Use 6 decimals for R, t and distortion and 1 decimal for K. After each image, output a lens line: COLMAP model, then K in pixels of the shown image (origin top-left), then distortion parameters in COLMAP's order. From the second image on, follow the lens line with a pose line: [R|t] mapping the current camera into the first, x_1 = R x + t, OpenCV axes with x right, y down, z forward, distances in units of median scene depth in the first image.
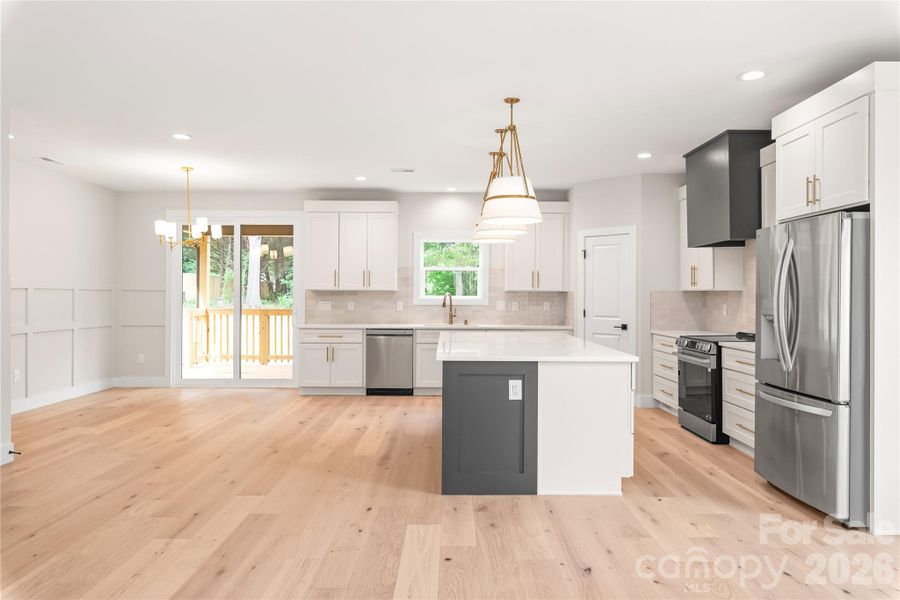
lens RADIAL K [[585.7, 0, 451.3], [0, 585.7, 296.0], [0, 0, 1]] dist [-0.003690, -0.006041]
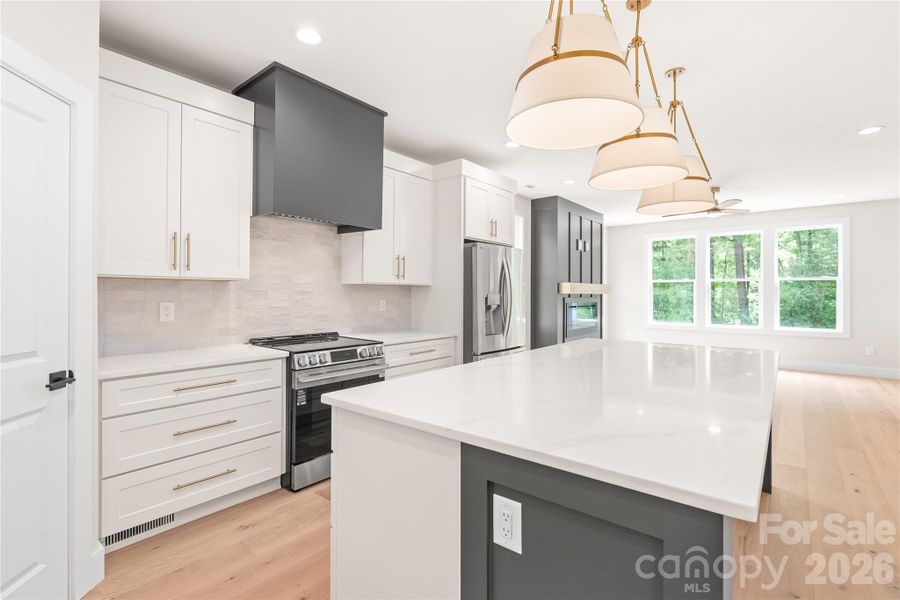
lens RADIAL K [[419.3, 0, 450.4], [0, 419.3, 291.9], [0, 0, 1]] dist [-0.004343, -0.001197]
pose [[-0.772376, -0.004239, 0.635151, -0.023611], [-0.007522, 0.999969, -0.002474, 0.002184], [-0.635121, -0.006688, -0.772384, 1.083018]]
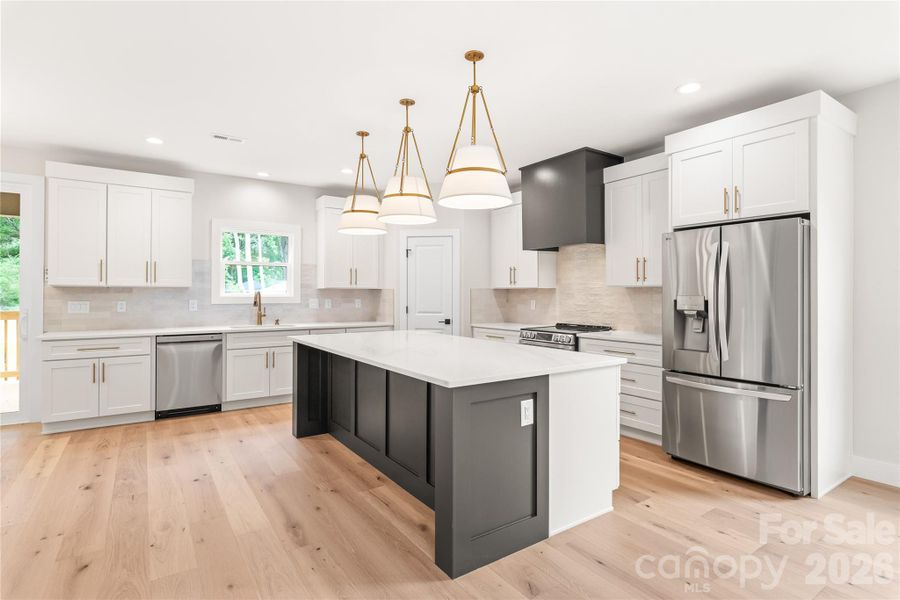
lens RADIAL K [[453.4, 0, 449.8], [0, 453.4, 293.6], [0, 0, 1]] dist [-0.002126, -0.001069]
pose [[0.828351, -0.002746, 0.560203, -0.179535], [0.002275, 0.999996, 0.001538, -0.000535], [-0.560206, 0.000000, 0.828354, 0.312647]]
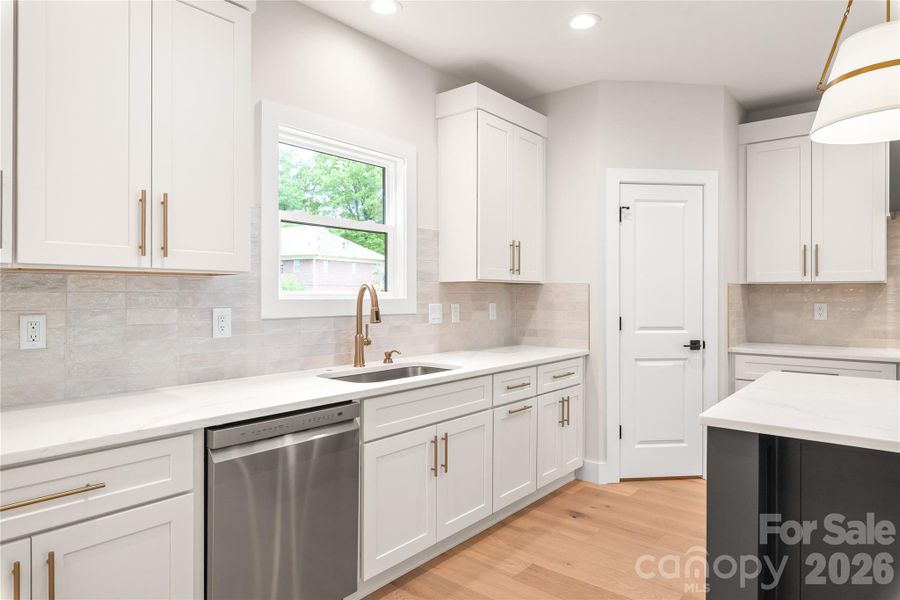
lens RADIAL K [[552.0, 0, 449.1], [0, 552.0, 296.4], [0, 0, 1]] dist [0.004862, -0.005460]
pose [[0.632365, -0.007528, 0.774634, -0.293508], [0.000625, 0.999957, 0.009208, -0.000698], [-0.774670, -0.005339, 0.632343, 0.876782]]
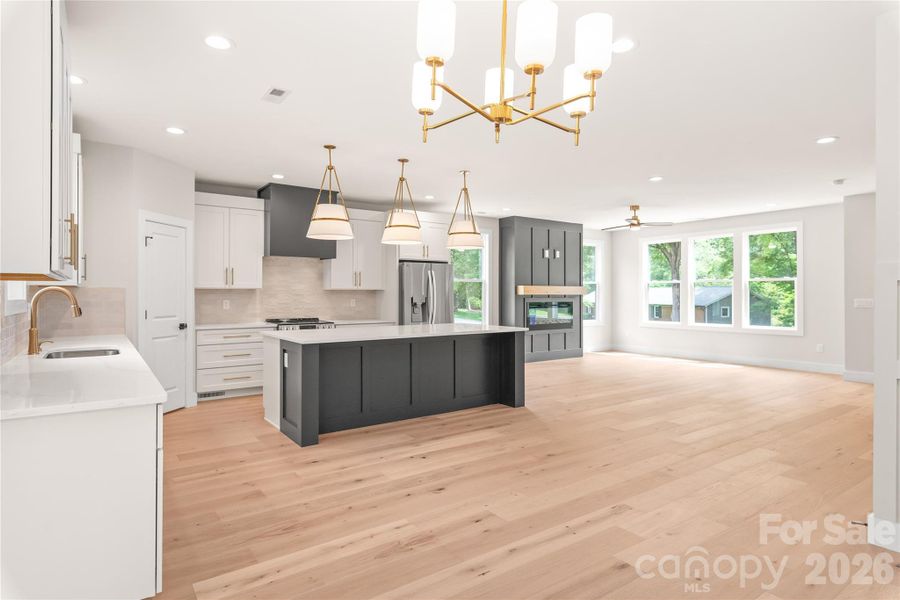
lens RADIAL K [[501.3, 0, 451.6], [0, 501.3, 292.2], [0, 0, 1]] dist [0.003154, -0.000313]
pose [[-0.579895, -0.000025, 0.814692, -0.634014], [-0.002774, 0.999994, -0.001943, -0.001593], [-0.814687, -0.003386, -0.579891, 1.159390]]
